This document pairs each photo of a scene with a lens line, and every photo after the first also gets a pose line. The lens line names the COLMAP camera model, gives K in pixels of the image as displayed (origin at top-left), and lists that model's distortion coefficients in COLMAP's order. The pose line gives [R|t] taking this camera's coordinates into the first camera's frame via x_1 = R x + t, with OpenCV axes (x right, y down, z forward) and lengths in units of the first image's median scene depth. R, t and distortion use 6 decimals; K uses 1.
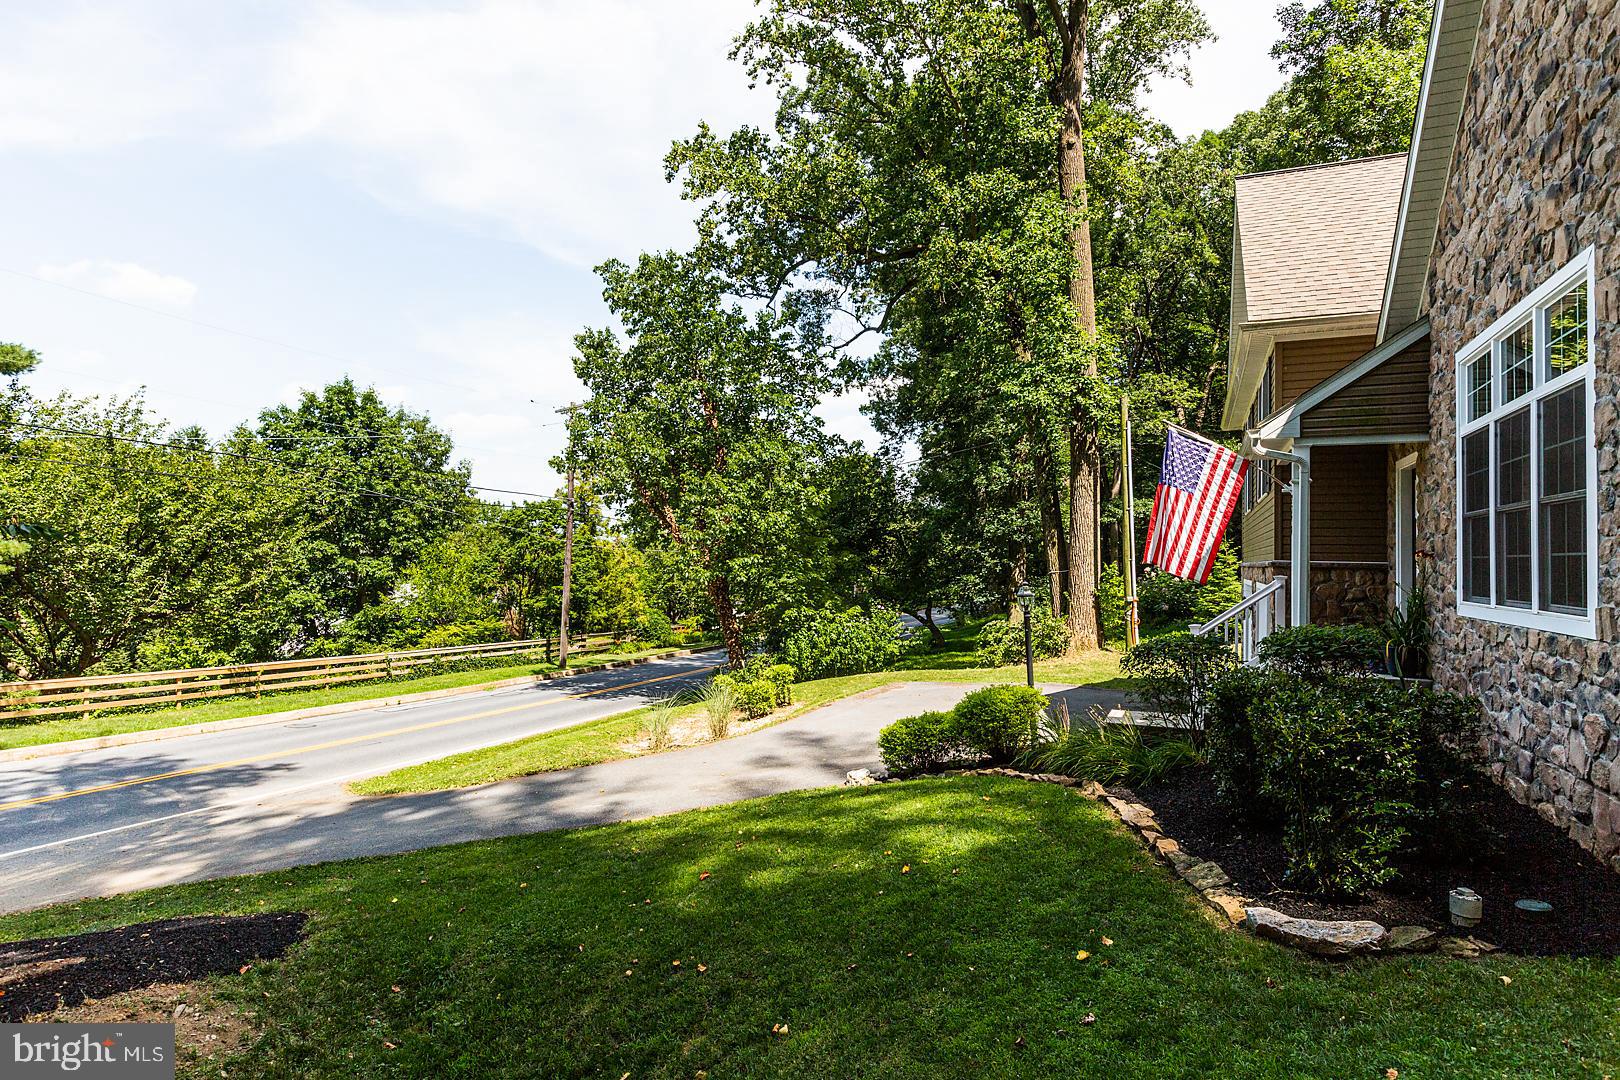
lens RADIAL K [[870.2, 0, 808.3], [0, 870.2, 533.7], [0, 0, 1]] dist [-0.000303, 0.001066]
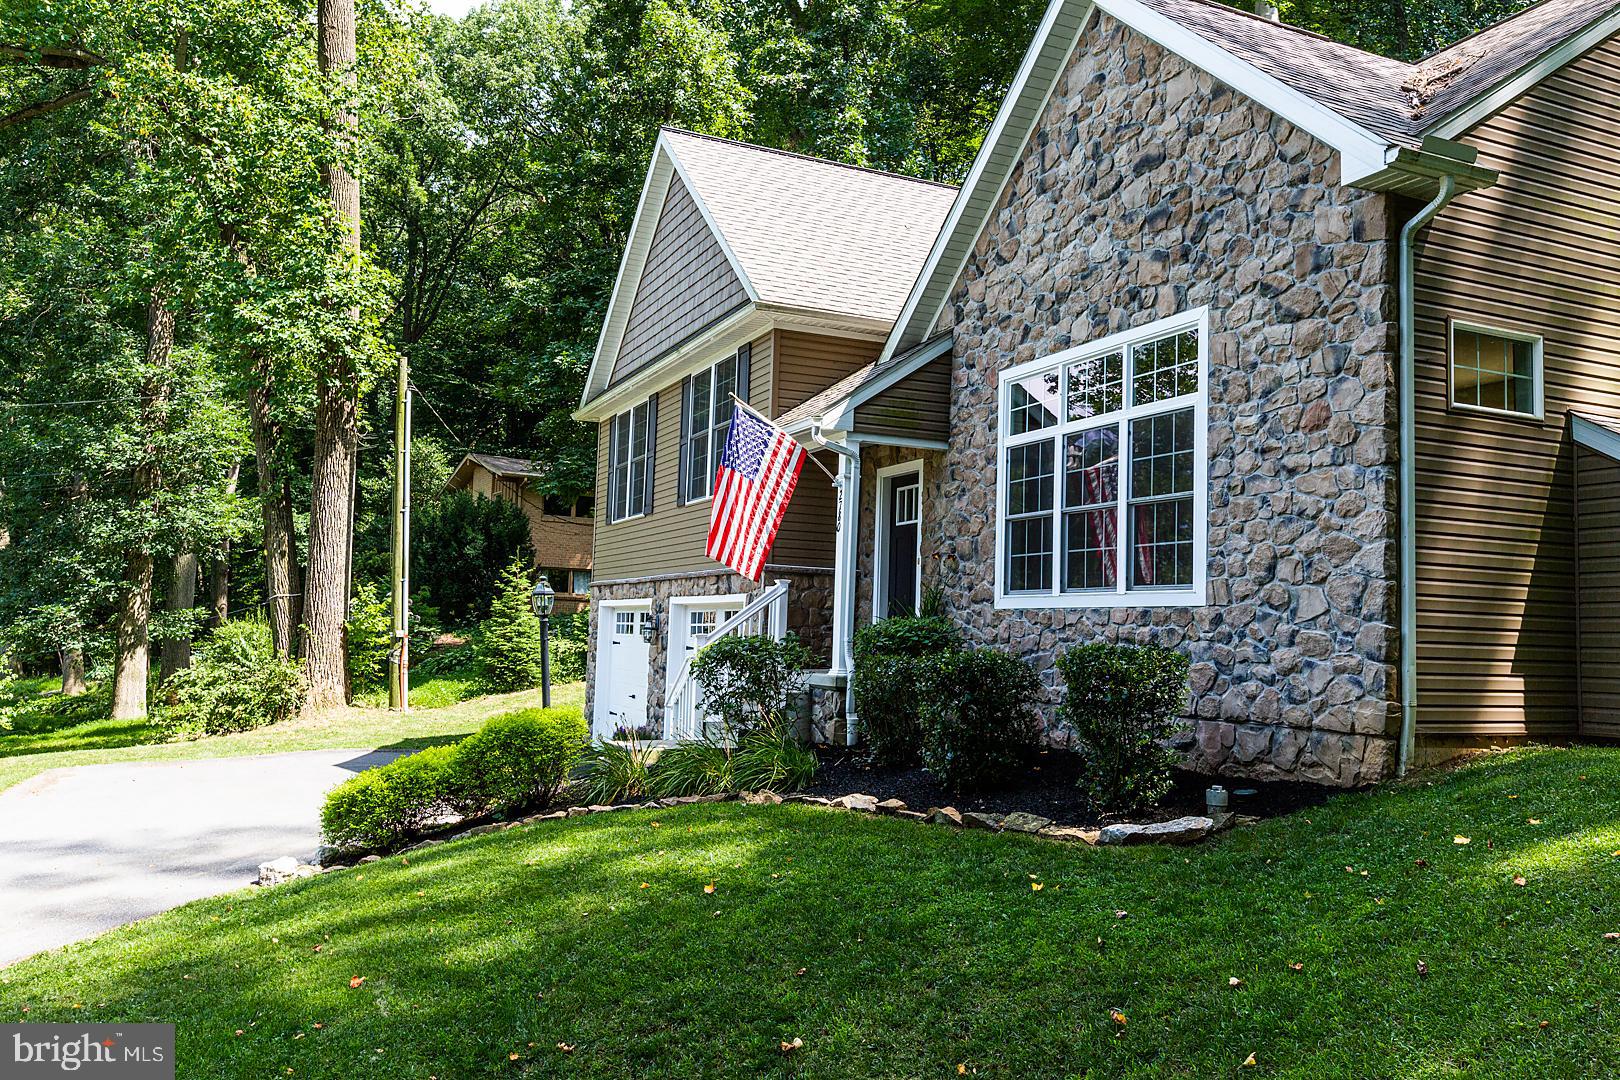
lens RADIAL K [[1267.4, 0, 806.9], [0, 1267.4, 534.7], [0, 0, 1]] dist [0.008083, 0.000153]
pose [[0.668830, 0.064998, 0.740569, -0.184516], [-0.043924, 0.997885, -0.047914, 0.026892], [-0.742117, -0.000483, 0.670270, 0.033636]]
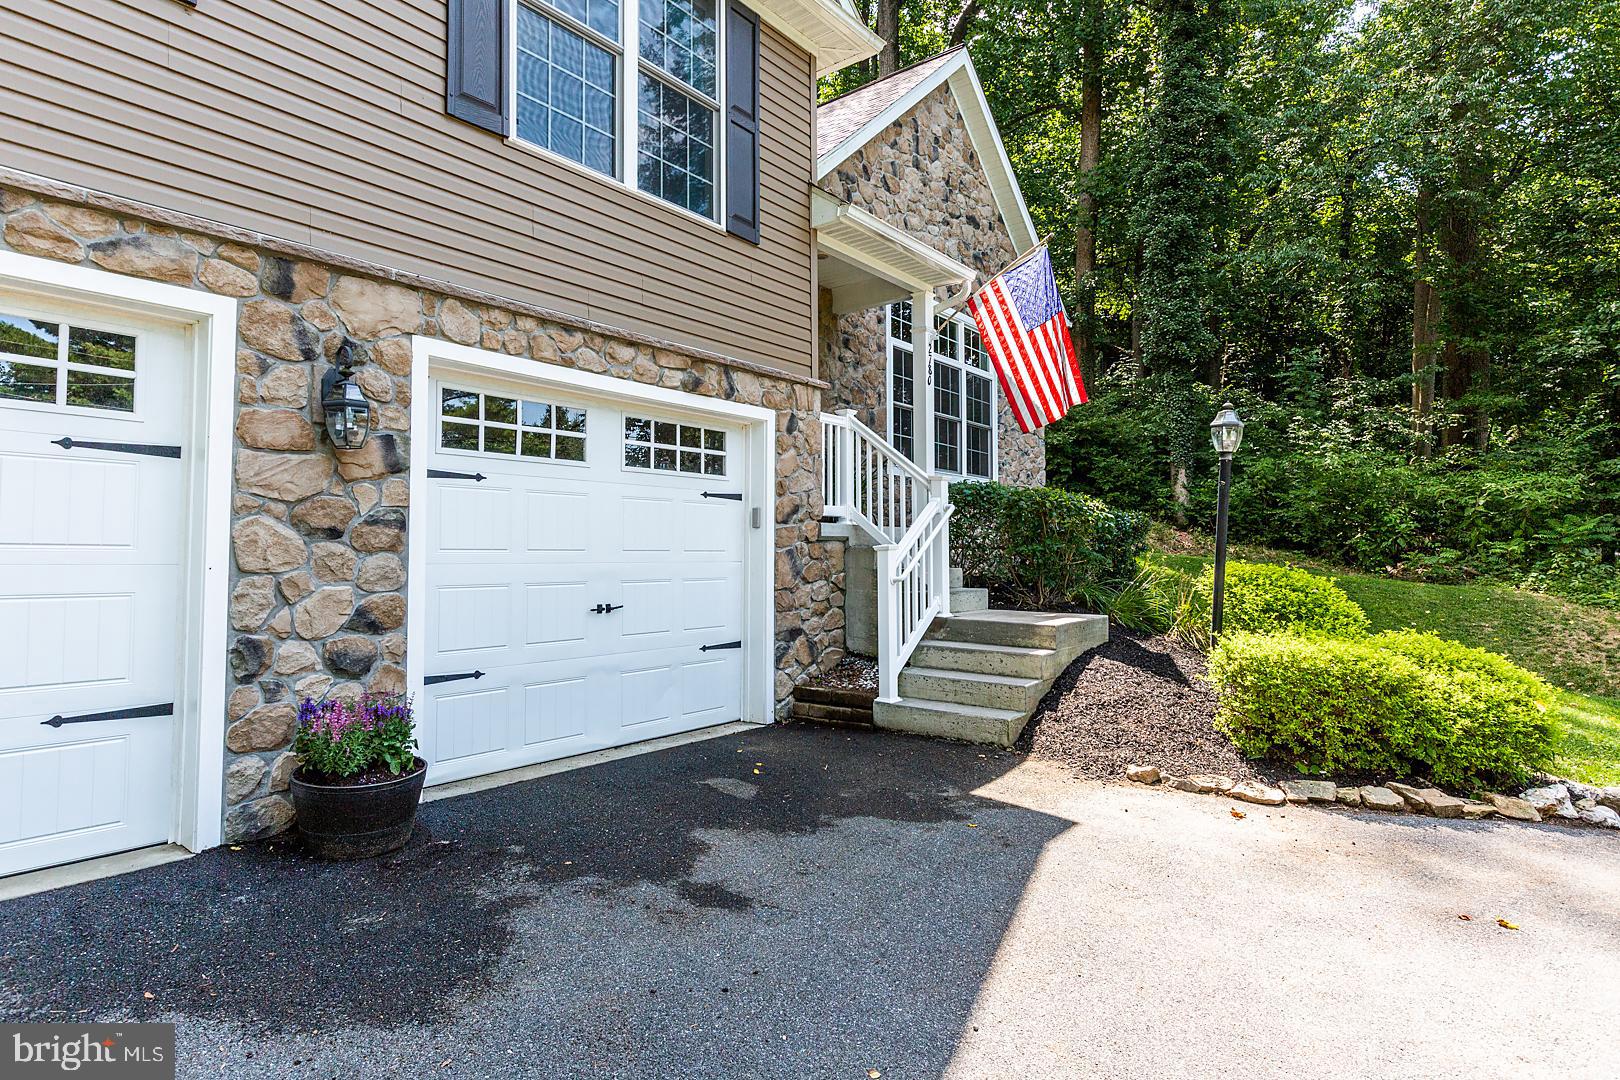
lens RADIAL K [[885.5, 0, 805.8], [0, 885.5, 529.8], [0, 0, 1]] dist [-0.001871, -0.000182]
pose [[-0.969189, -0.007749, 0.246196, 0.164513], [-0.023300, 0.997907, -0.060318, 0.081456], [-0.245213, -0.064196, -0.967341, 0.722330]]
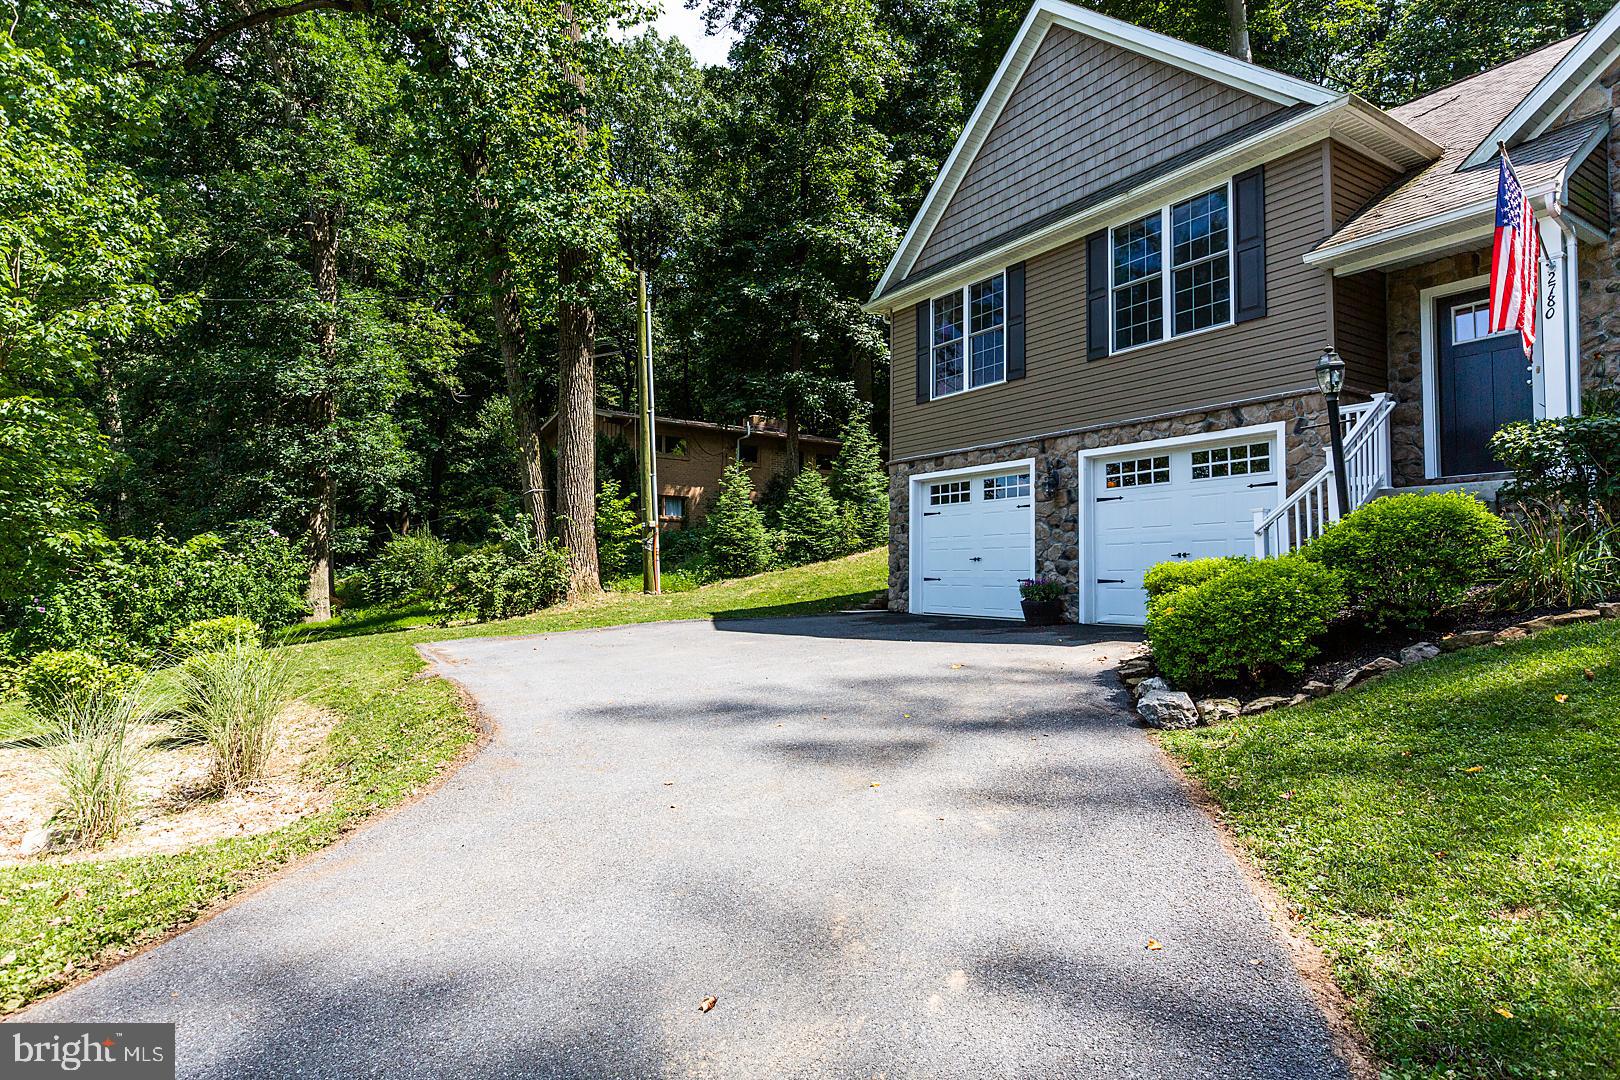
lens RADIAL K [[880.6, 0, 809.2], [0, 880.6, 533.7], [0, 0, 1]] dist [0.002080, 0.001680]
pose [[0.550186, 0.030334, 0.834491, -0.210817], [-0.024312, 0.999498, -0.020304, 0.092280], [-0.834688, -0.009117, 0.550648, 0.416457]]
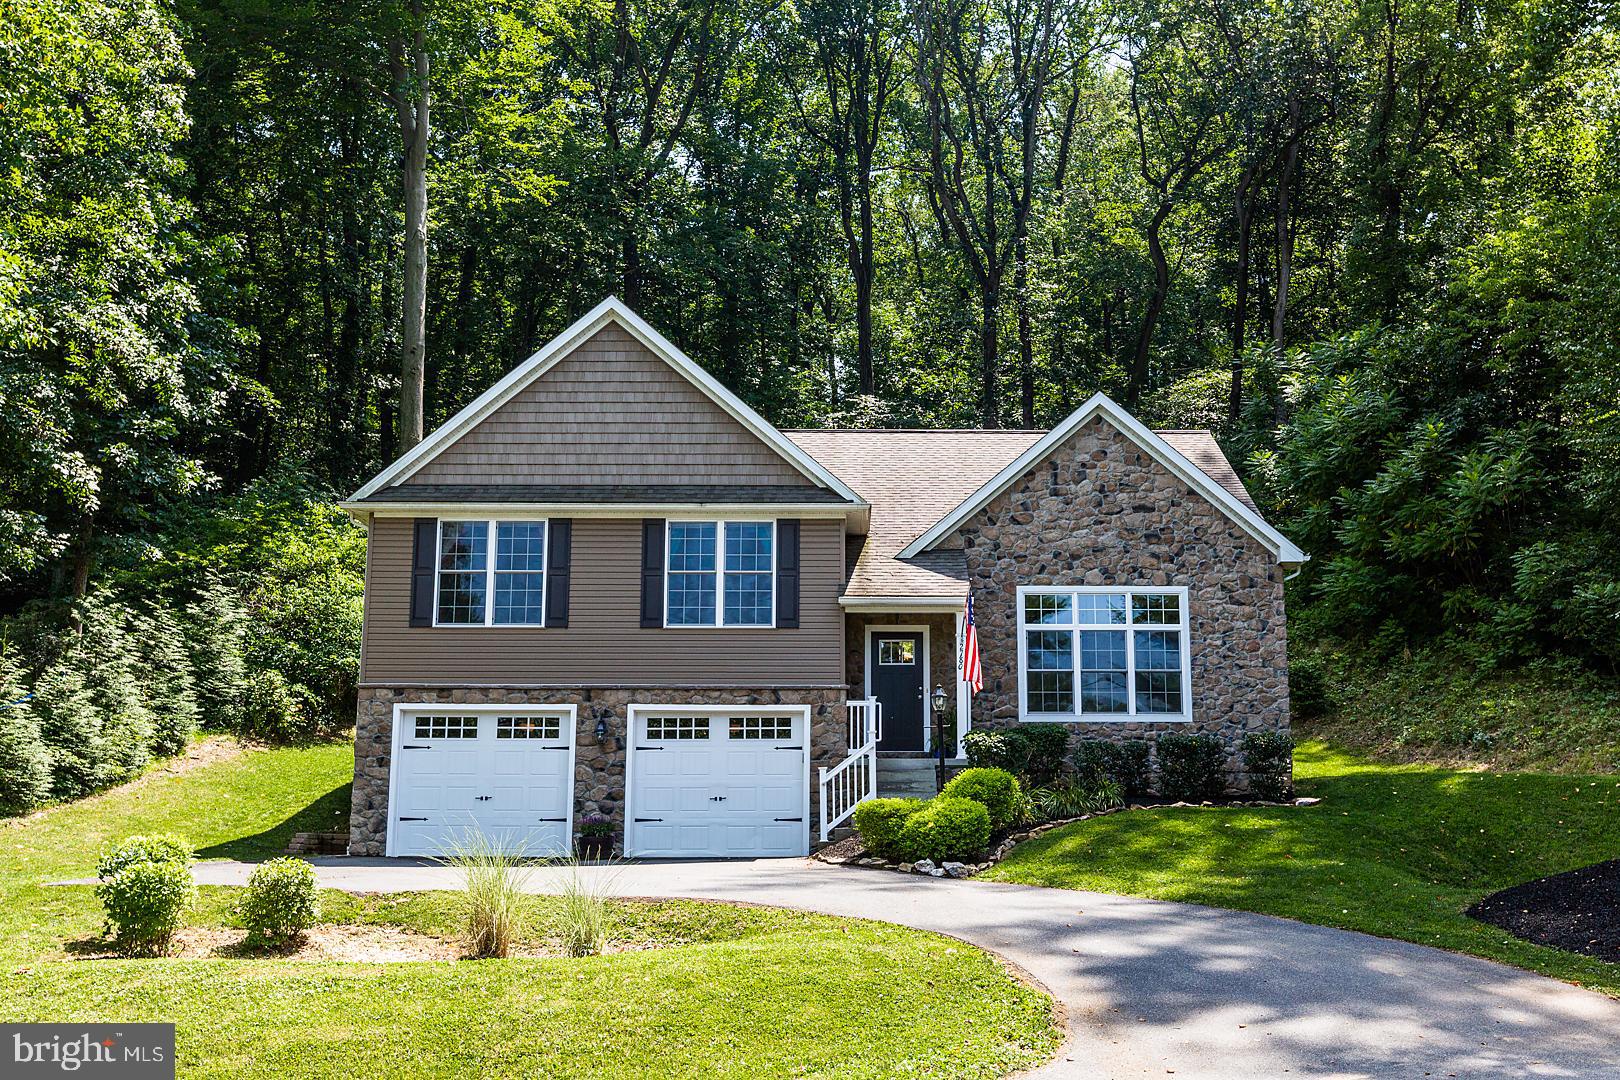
lens RADIAL K [[1663.8, 0, 858.7], [0, 1663.8, 563.4], [0, 0, 1]] dist [-0.017163, 0.030200]
pose [[-0.413557, 0.151395, 0.897803, -0.750661], [-0.035731, 0.982620, -0.182157, 0.132437], [-0.909777, -0.107412, -0.400960, 0.870511]]
